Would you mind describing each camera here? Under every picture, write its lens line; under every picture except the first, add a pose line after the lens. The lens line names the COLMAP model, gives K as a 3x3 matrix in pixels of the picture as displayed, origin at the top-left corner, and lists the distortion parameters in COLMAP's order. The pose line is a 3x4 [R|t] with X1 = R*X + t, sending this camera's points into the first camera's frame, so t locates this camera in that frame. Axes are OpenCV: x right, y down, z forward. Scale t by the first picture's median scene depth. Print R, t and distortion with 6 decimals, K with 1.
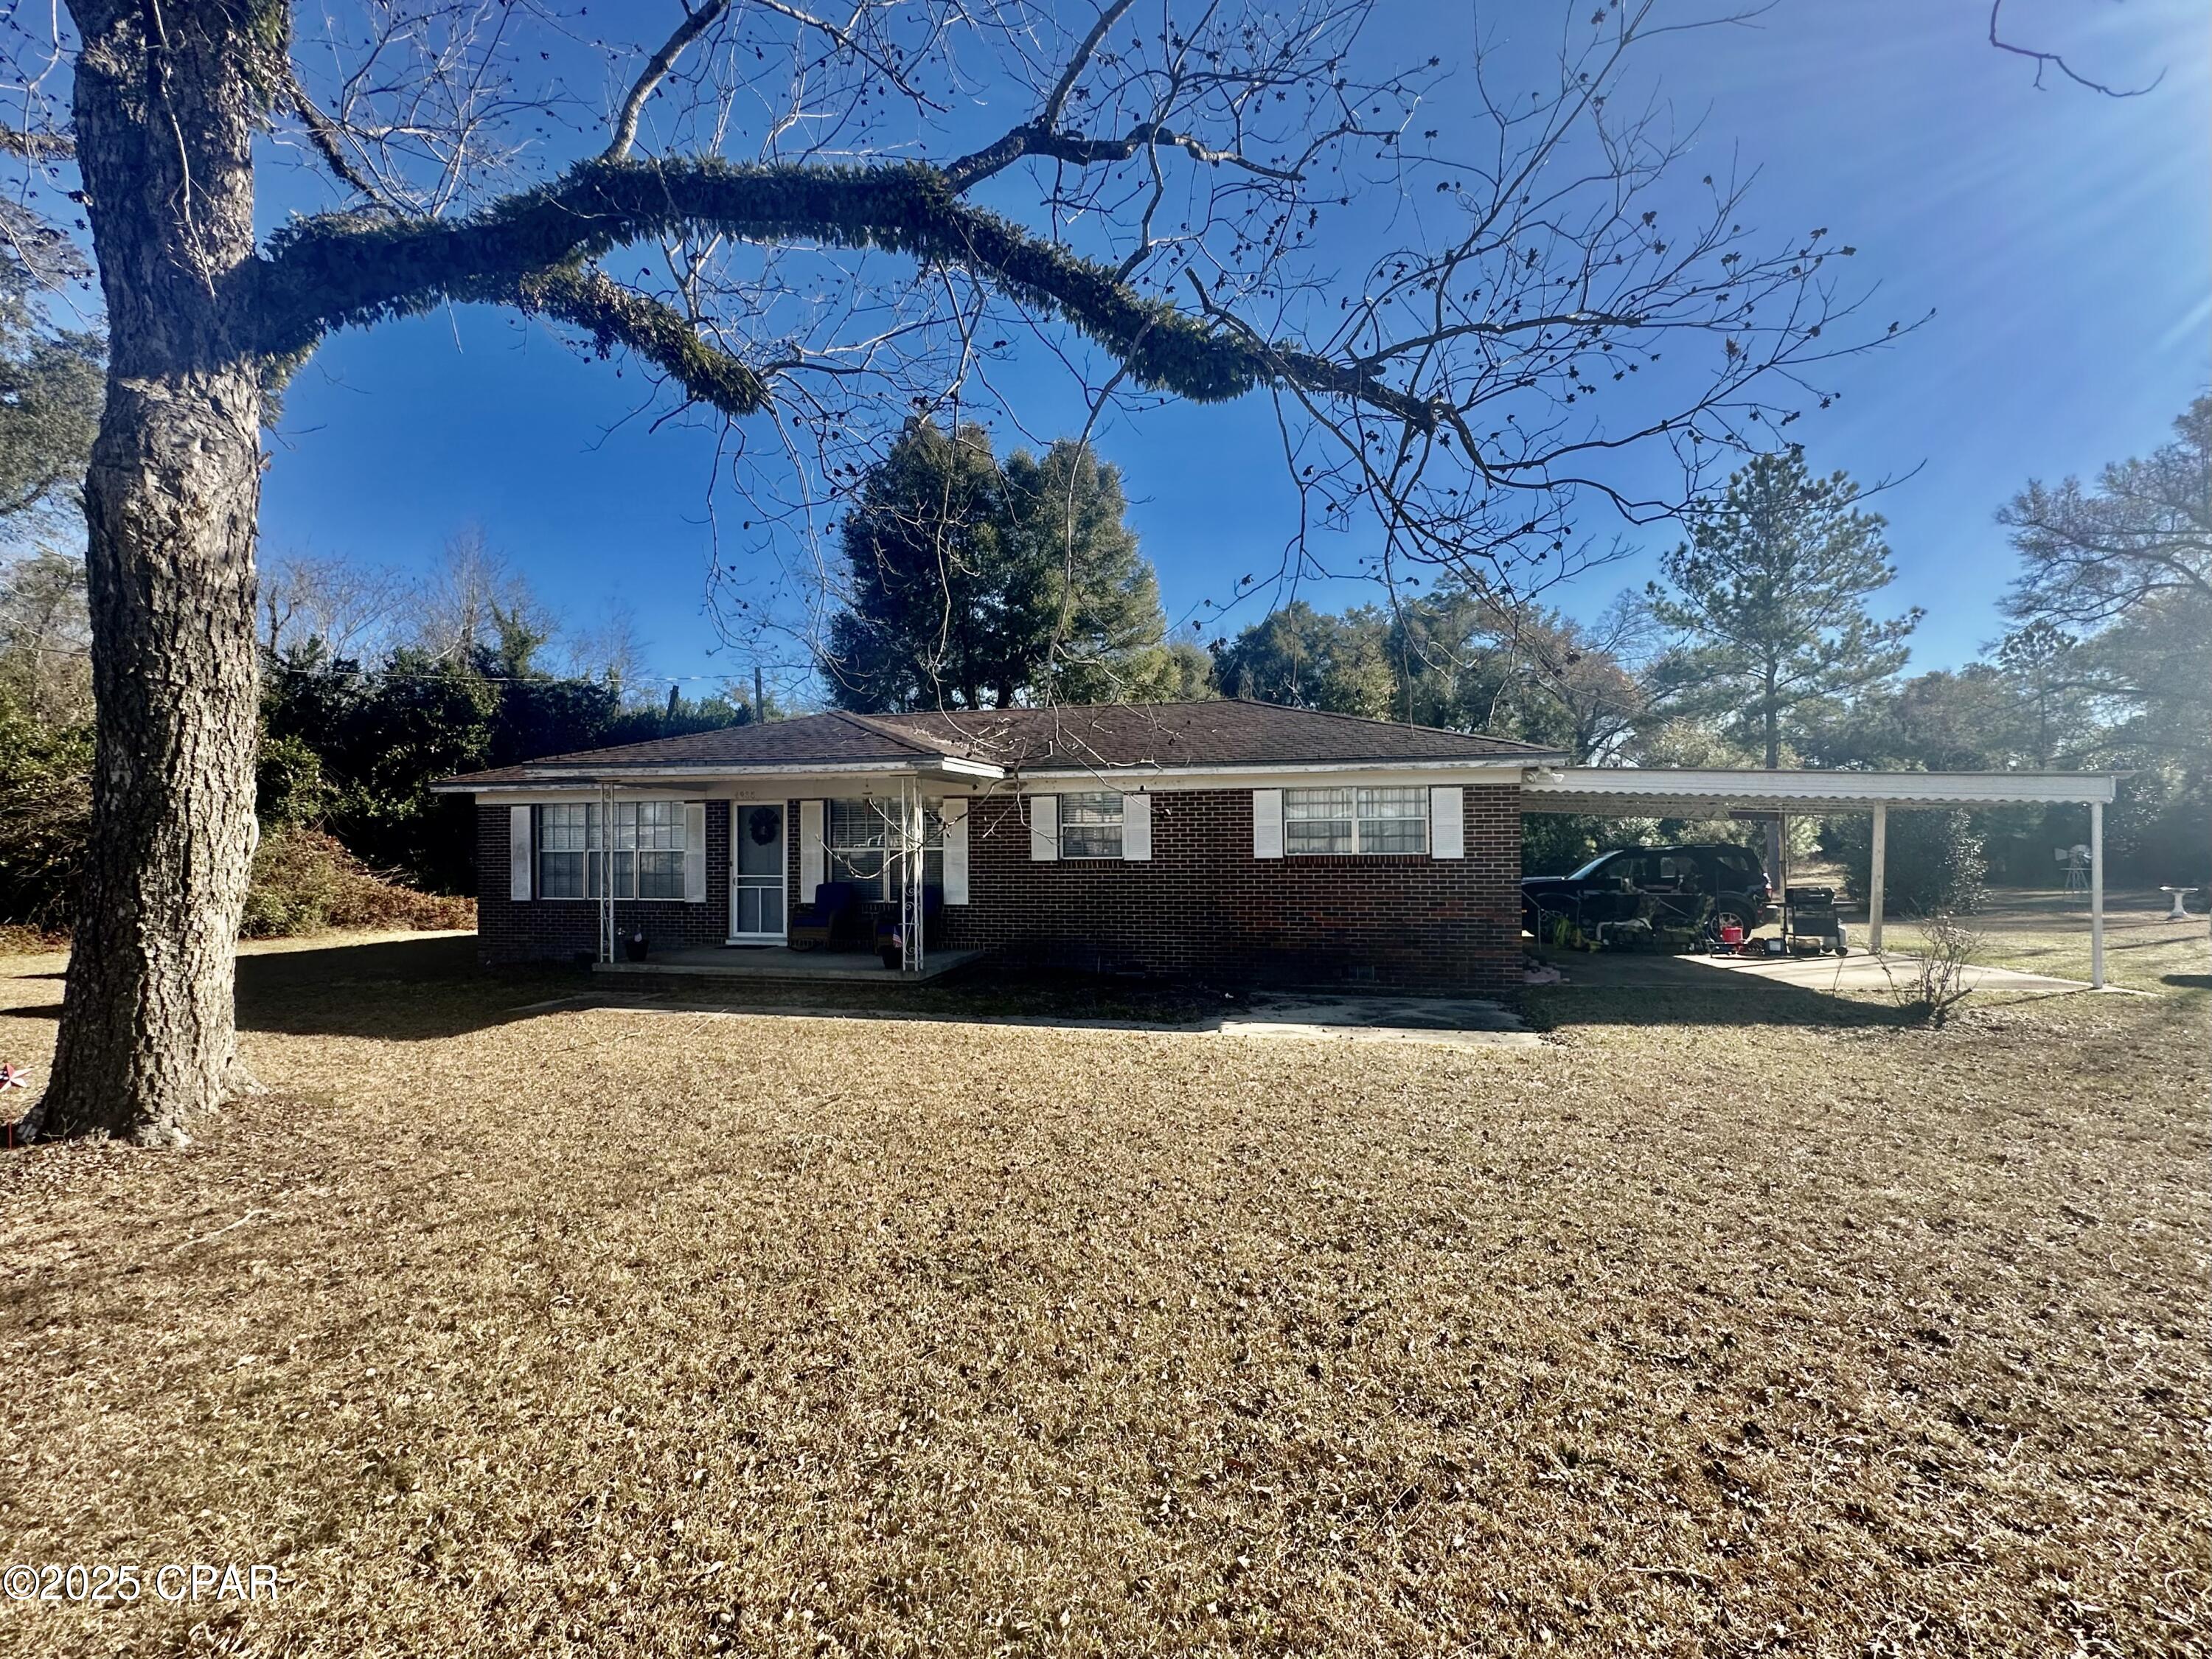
lens RADIAL K [[883.9, 0, 1108.9], [0, 883.9, 828.8], [0, 0, 1]] dist [-0.000512, -0.000071]
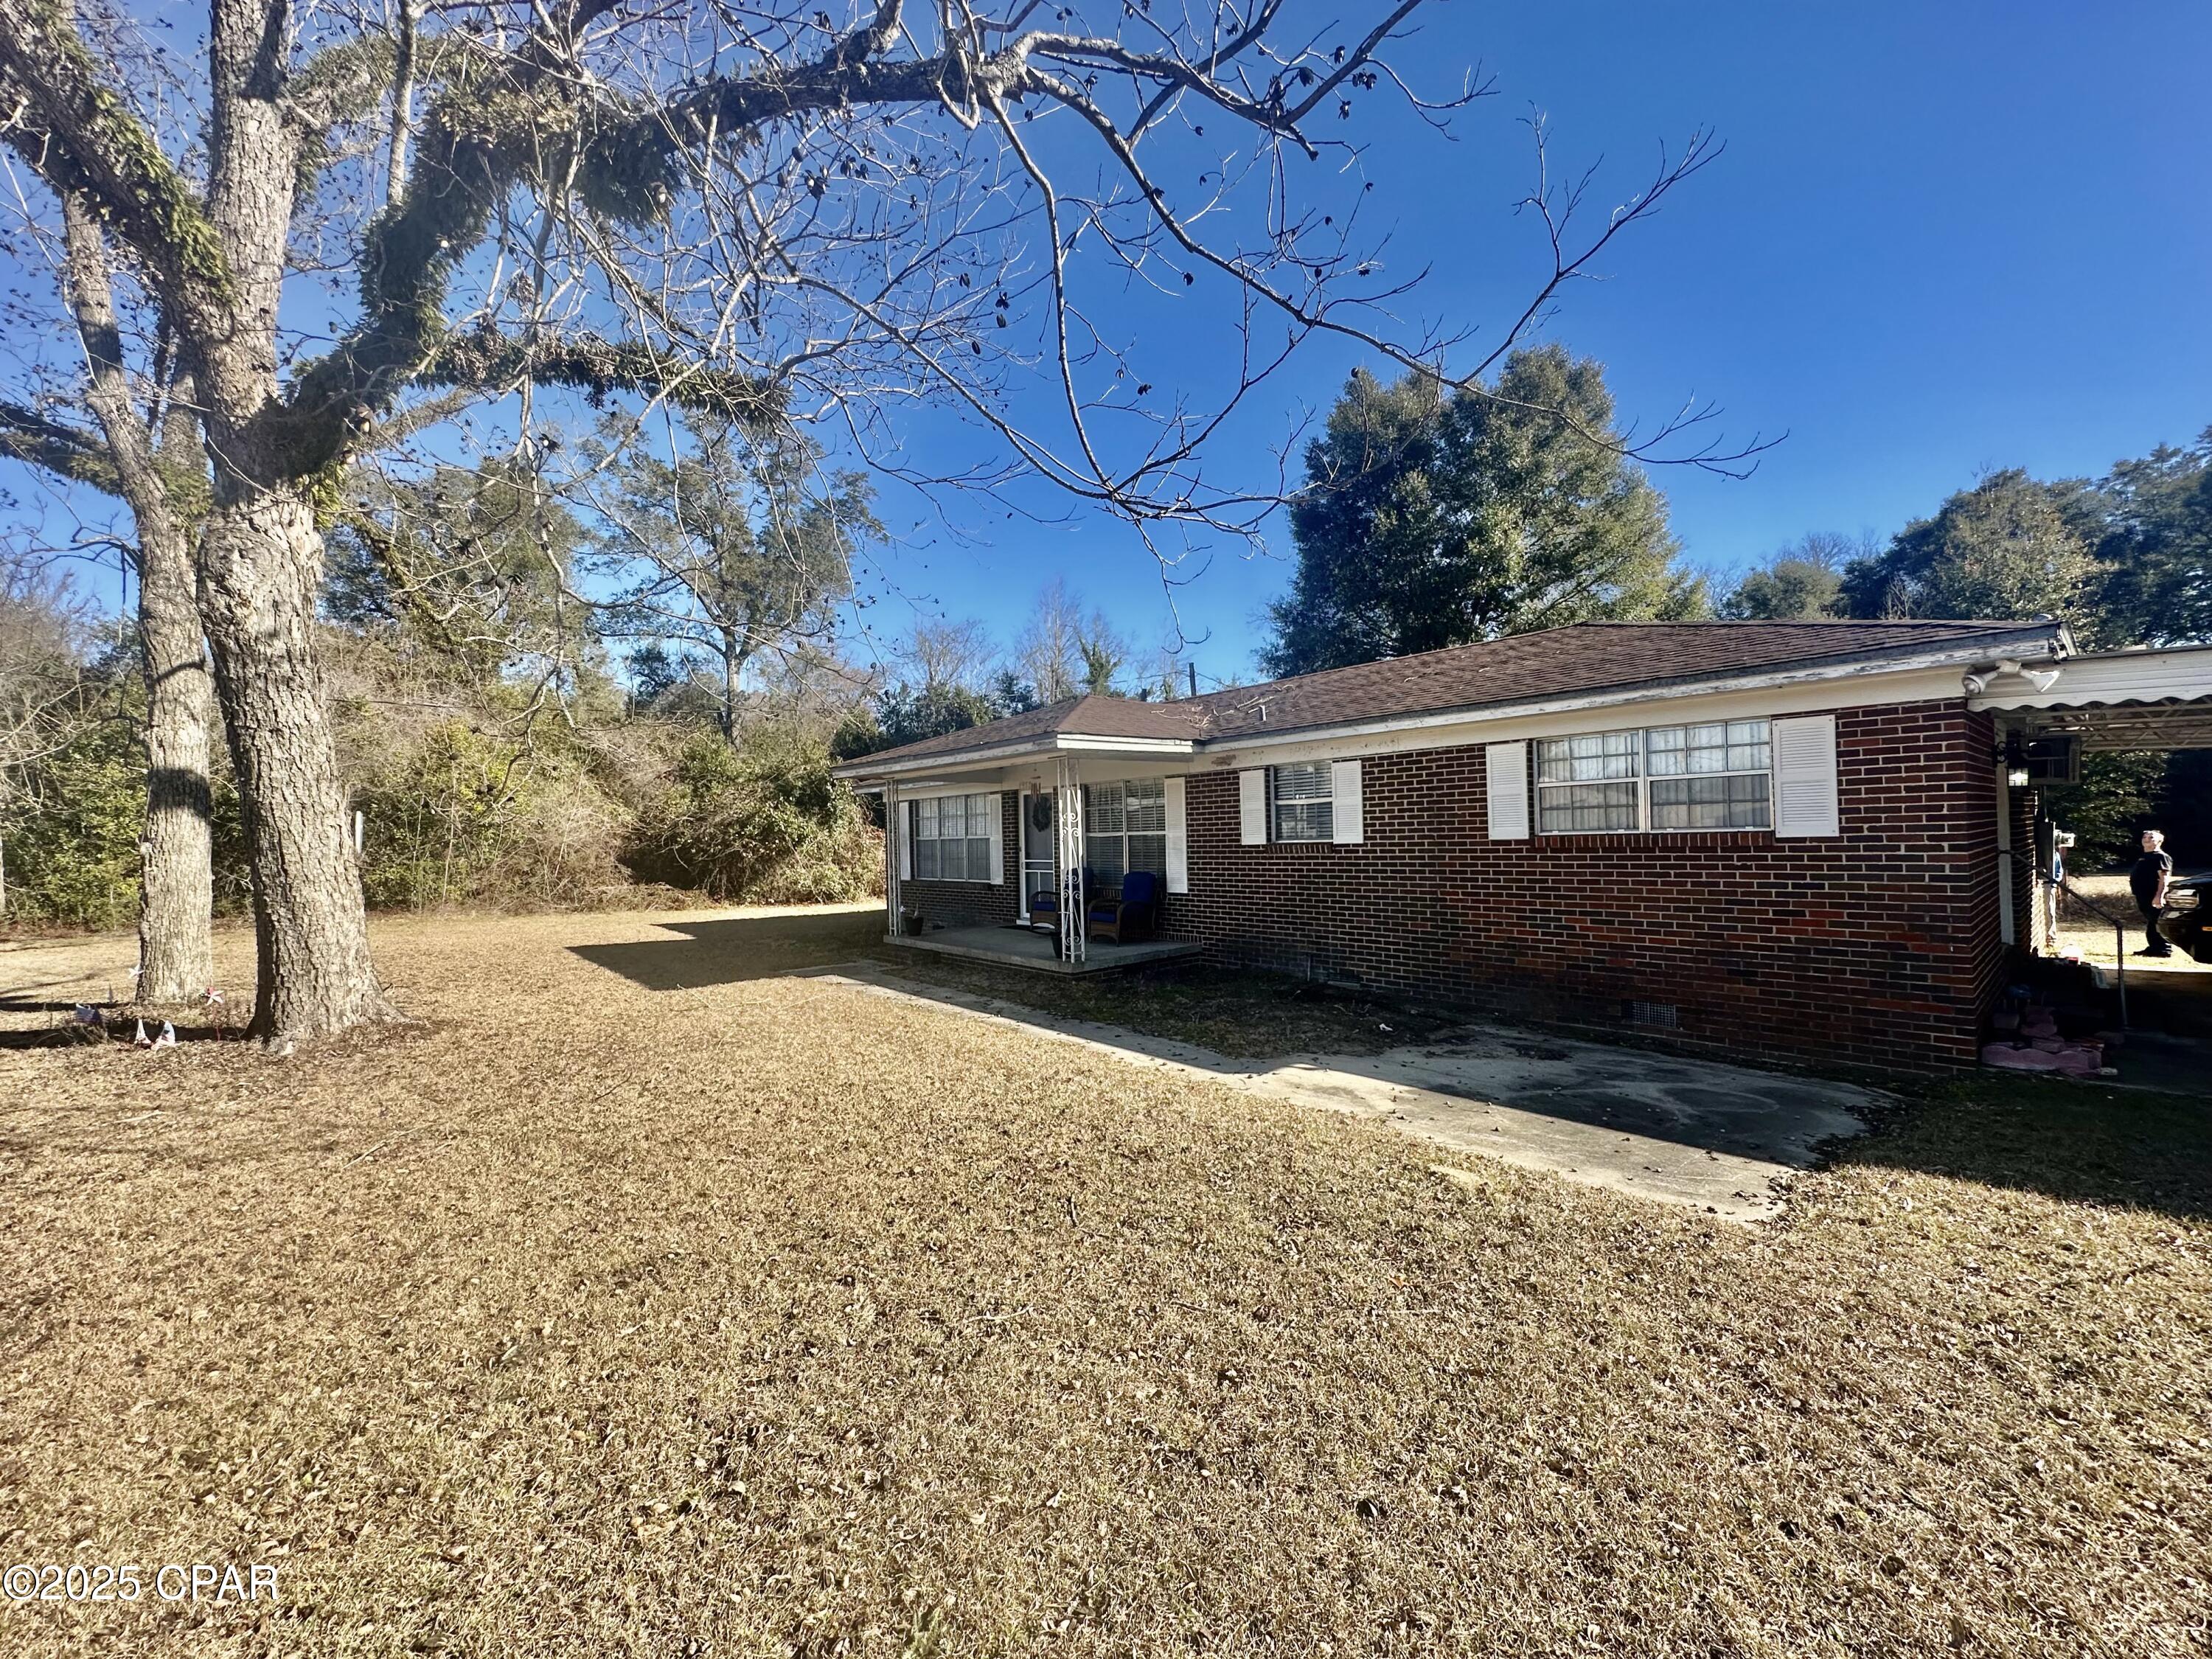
lens RADIAL K [[864.2, 0, 1106.0], [0, 864.2, 829.5], [0, 0, 1]] dist [-0.000021, -0.000083]
pose [[0.816936, -0.016998, -0.576478, 0.322057], [0.028649, 0.999528, 0.011126, 0.008334], [0.576016, -0.025605, 0.817037, 0.247747]]
